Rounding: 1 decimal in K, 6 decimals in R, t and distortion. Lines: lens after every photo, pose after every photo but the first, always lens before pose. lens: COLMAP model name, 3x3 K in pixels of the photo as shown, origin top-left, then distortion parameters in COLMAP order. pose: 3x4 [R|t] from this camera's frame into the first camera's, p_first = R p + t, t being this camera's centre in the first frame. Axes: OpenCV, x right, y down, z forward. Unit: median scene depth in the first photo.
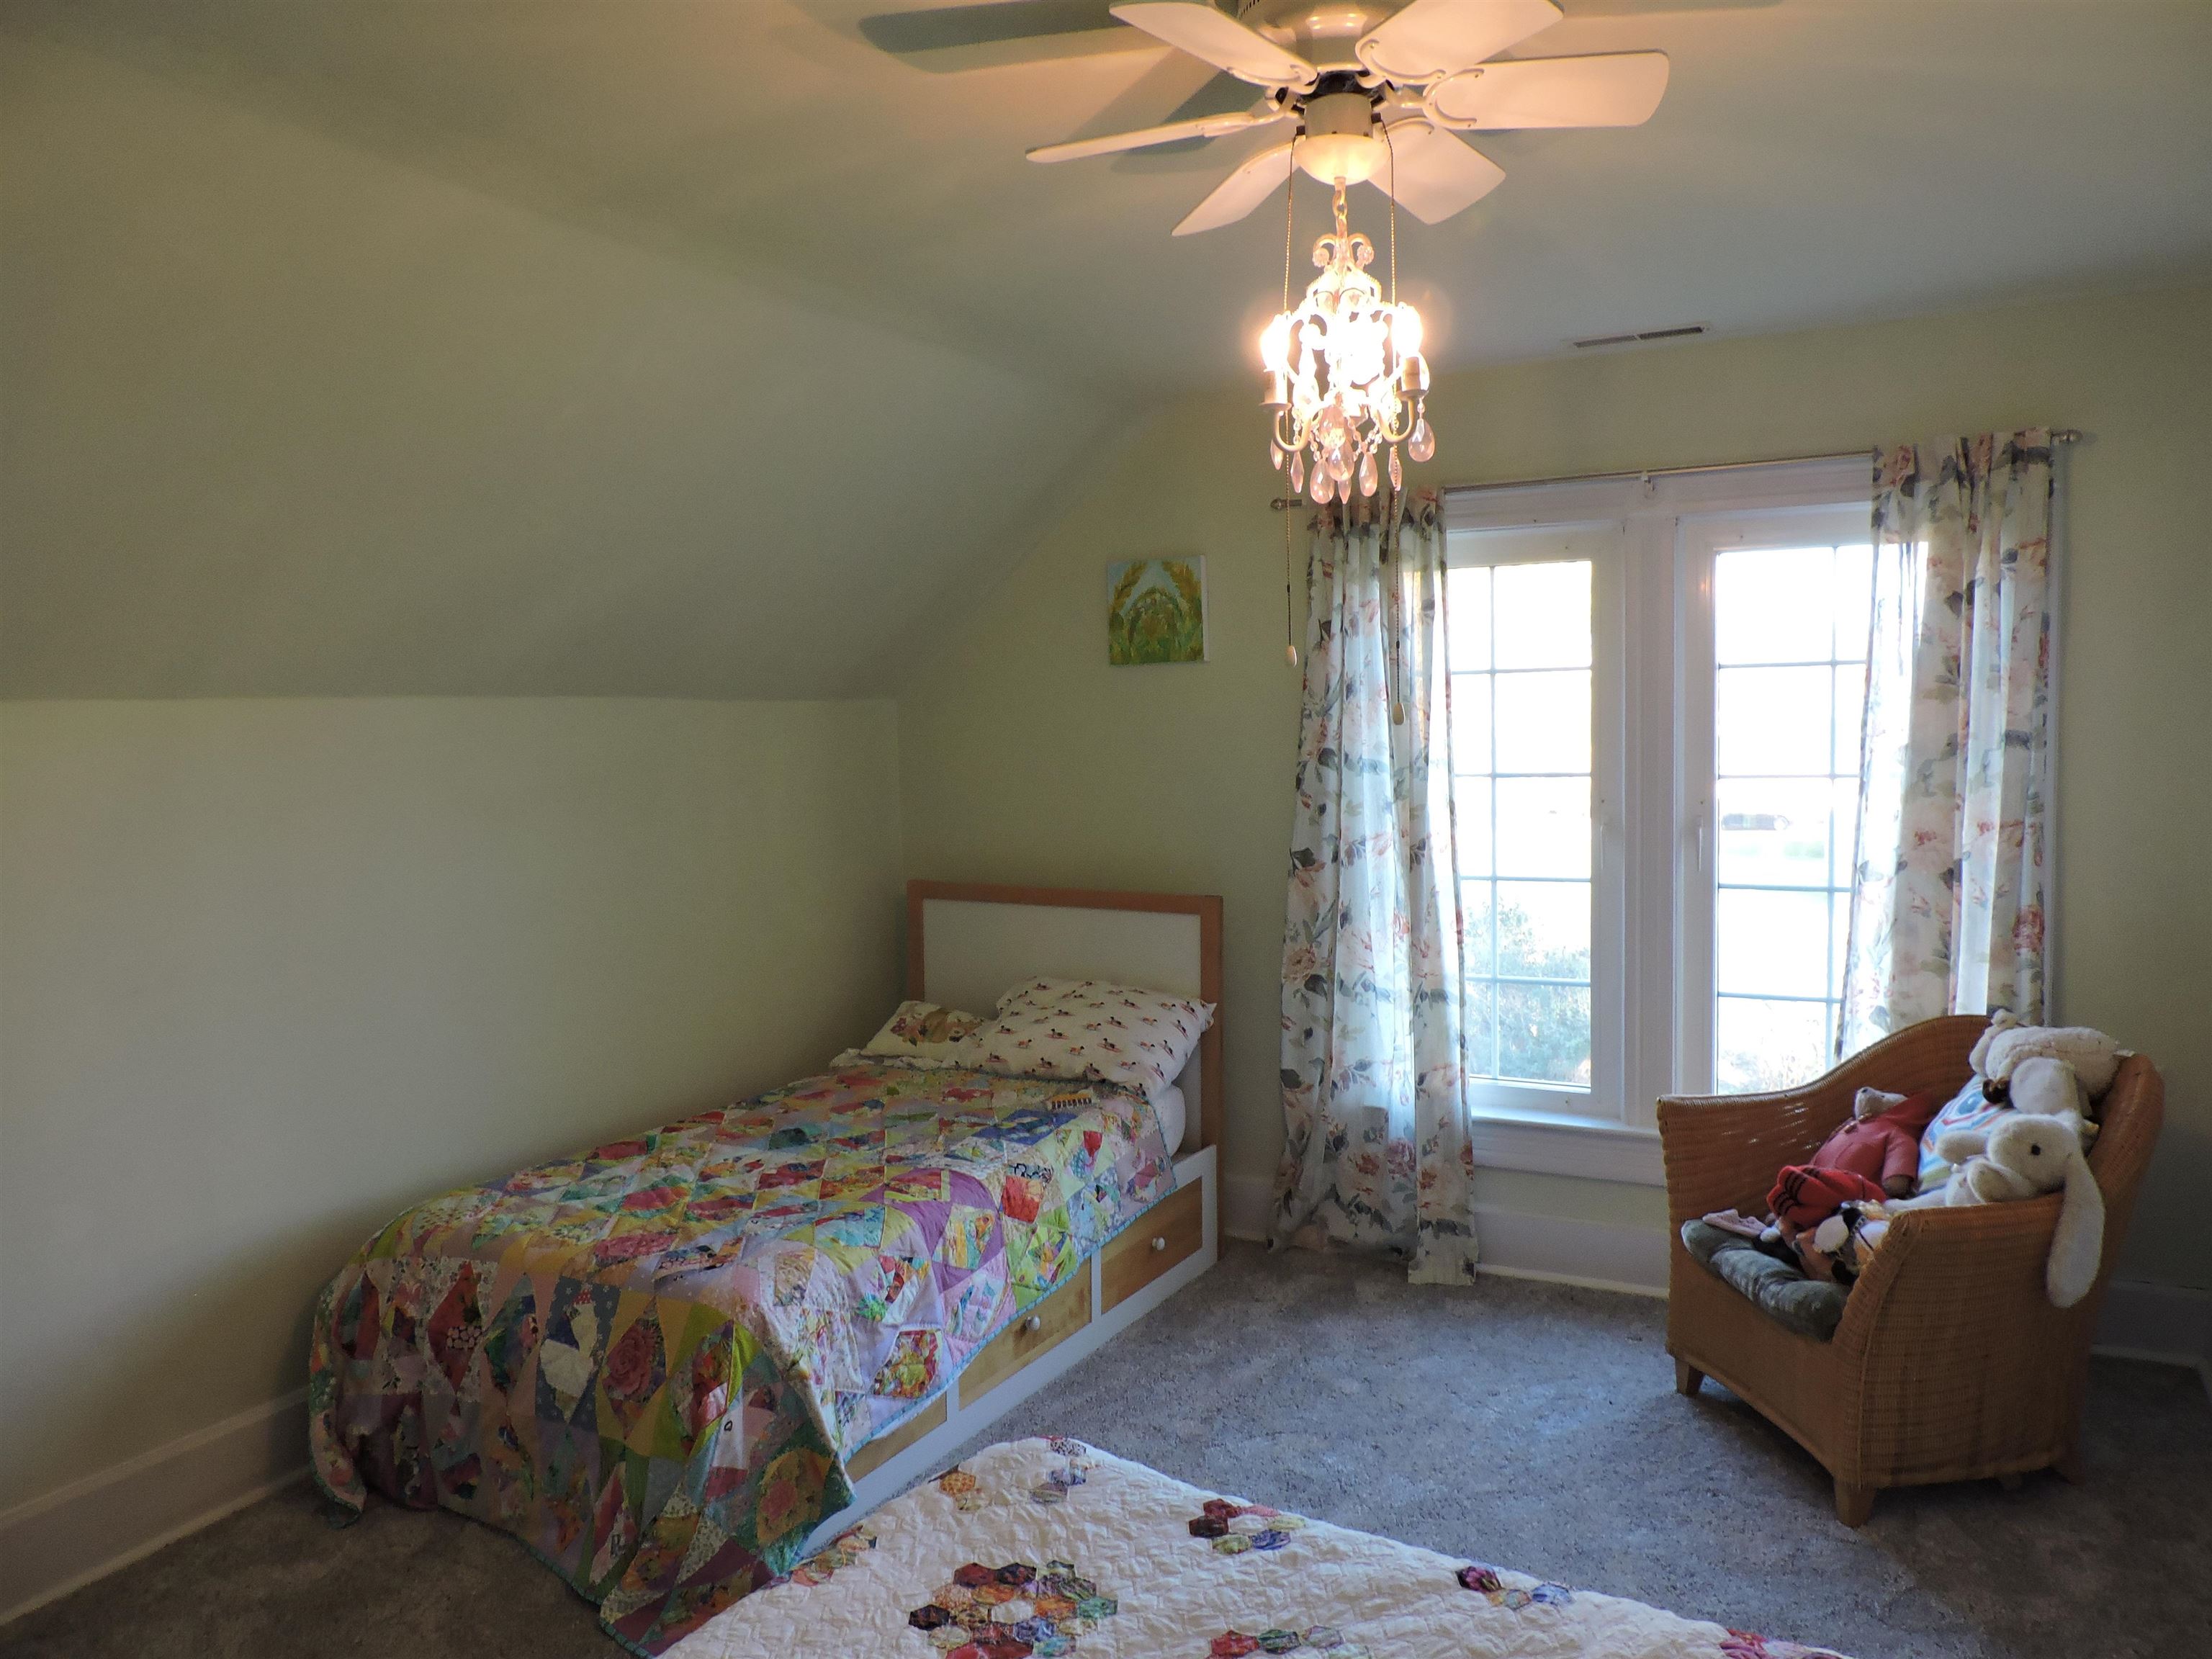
lens RADIAL K [[1564.6, 0, 1117.1], [0, 1564.6, 821.1], [0, 0, 1]] dist [-0.024846, 0.001499]
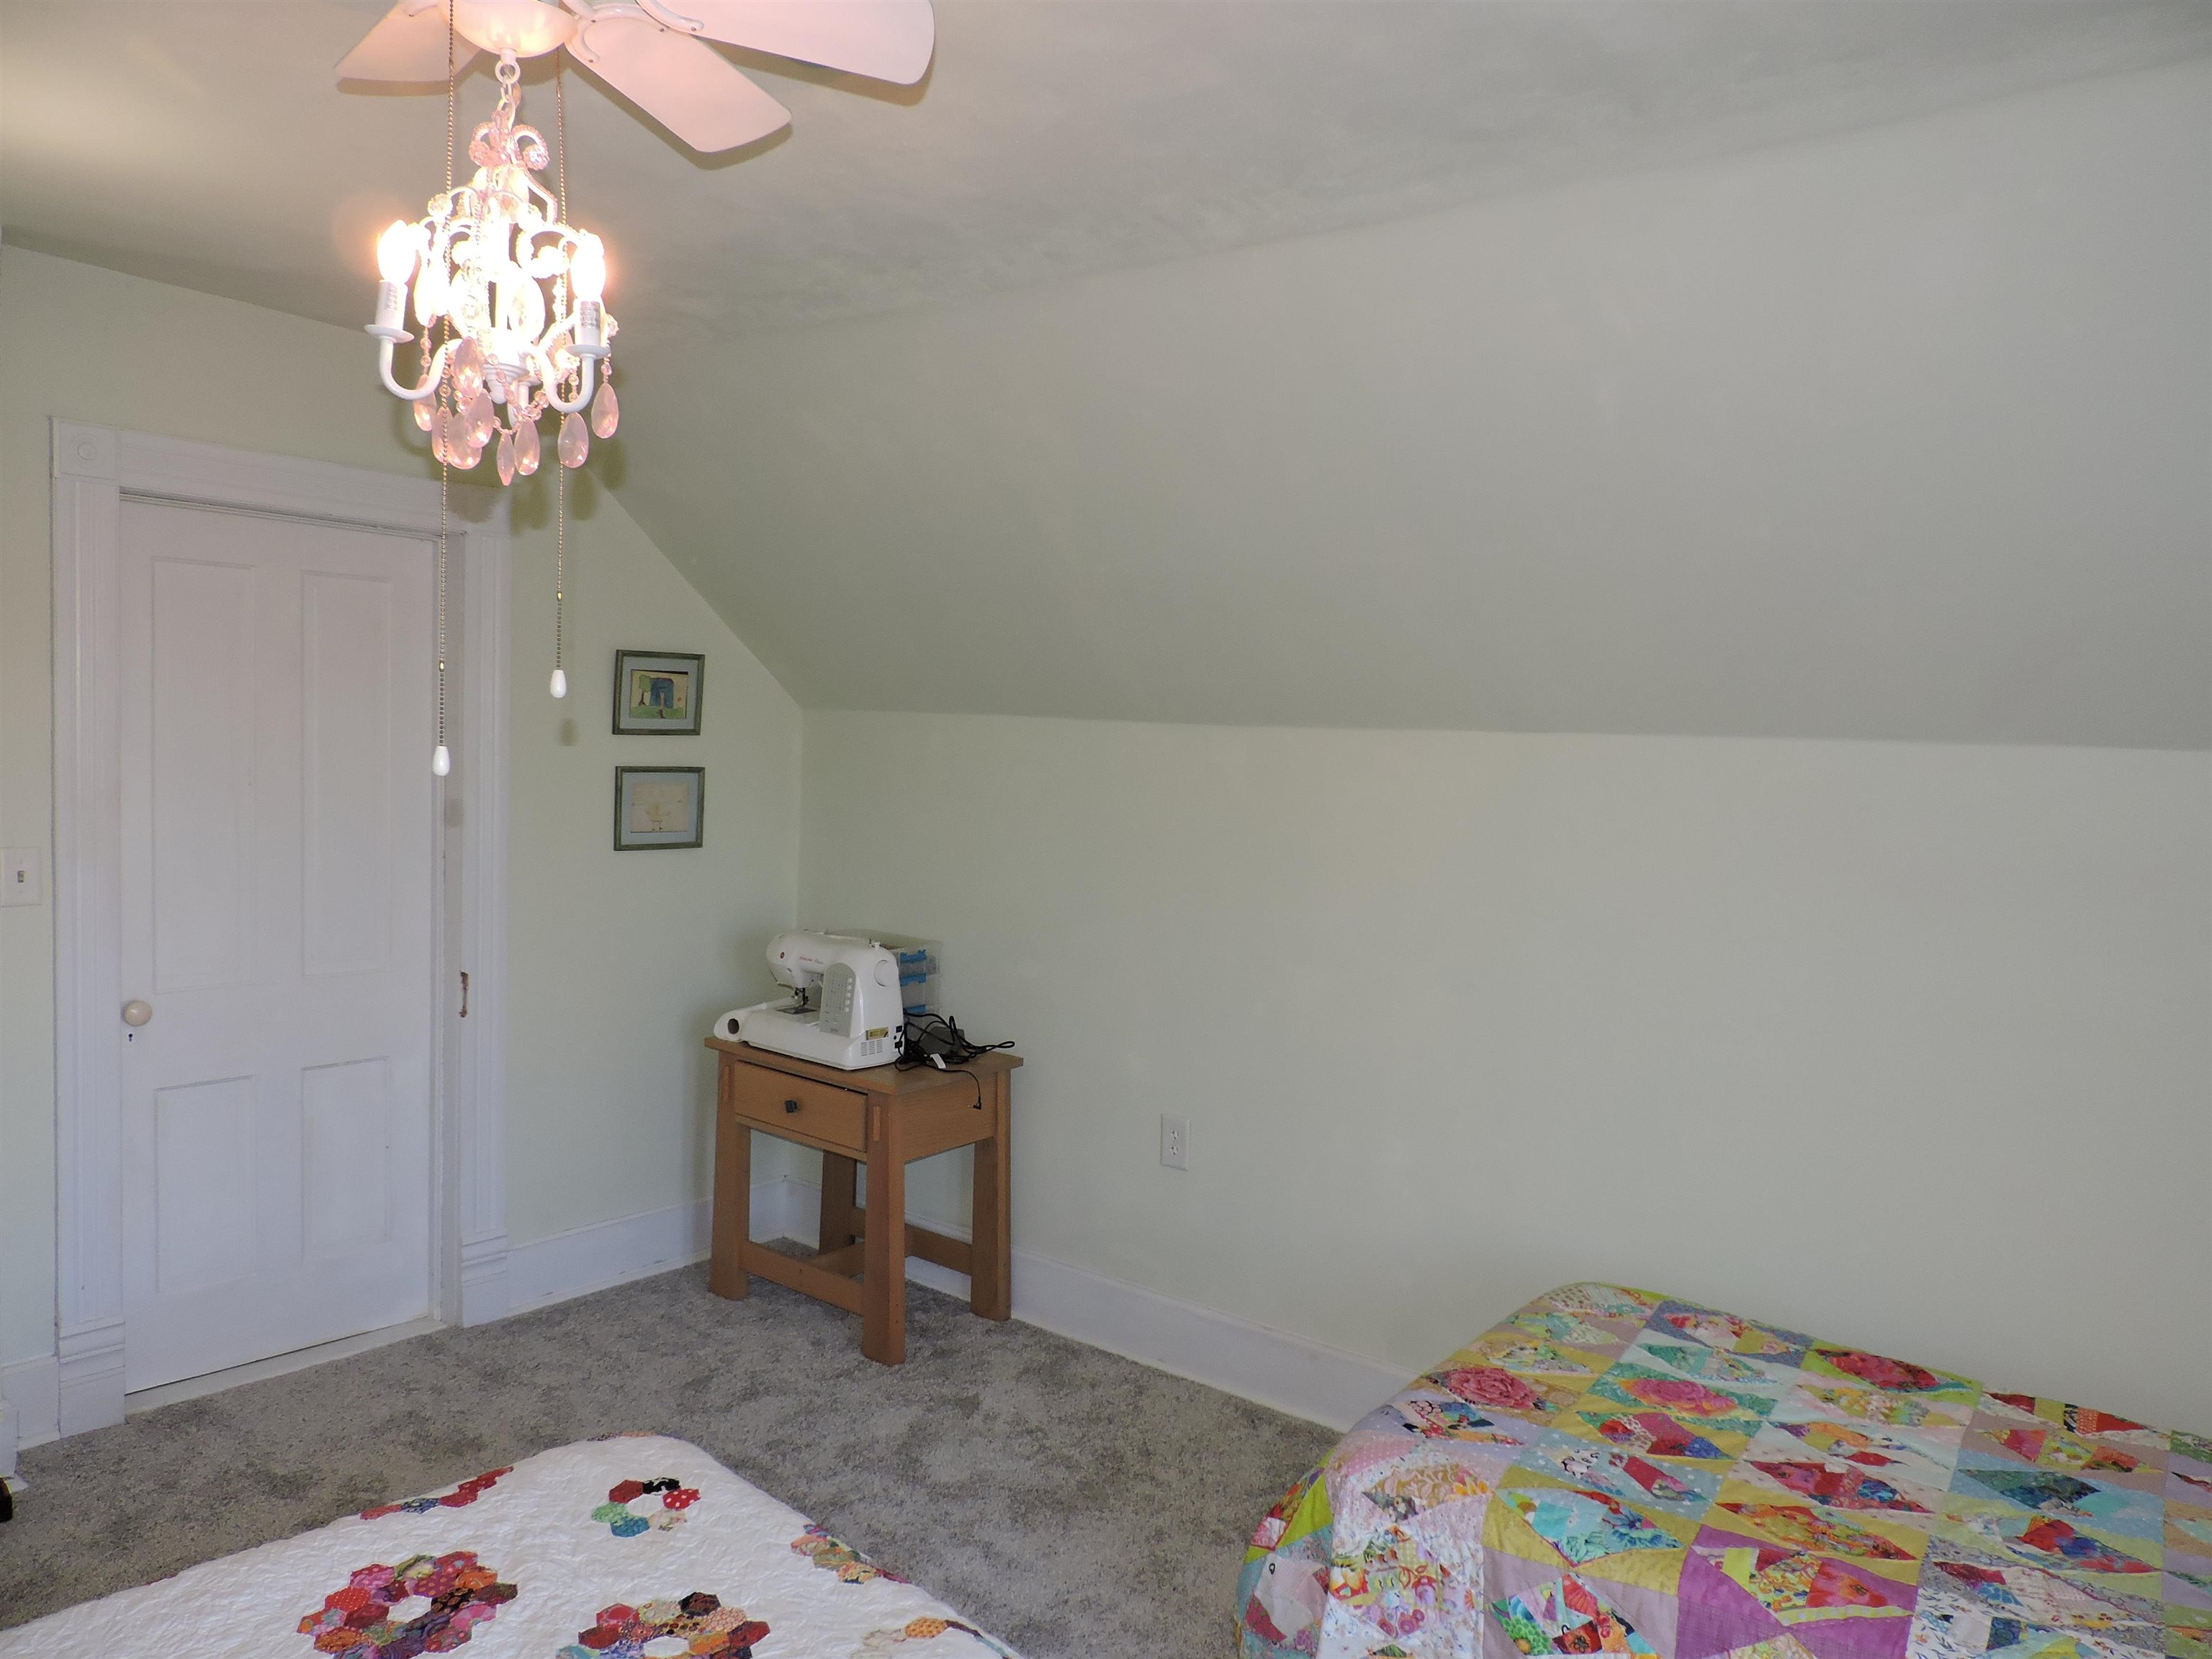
lens RADIAL K [[1555.5, 0, 1107.0], [0, 1555.5, 830.7], [0, 0, 1]] dist [-0.001747, 0.000552]
pose [[-0.194697, 0.076200, -0.977899, 0.483088], [-0.089386, 0.991451, 0.095053, -0.082071], [0.976782, 0.105917, -0.186221, 0.827309]]
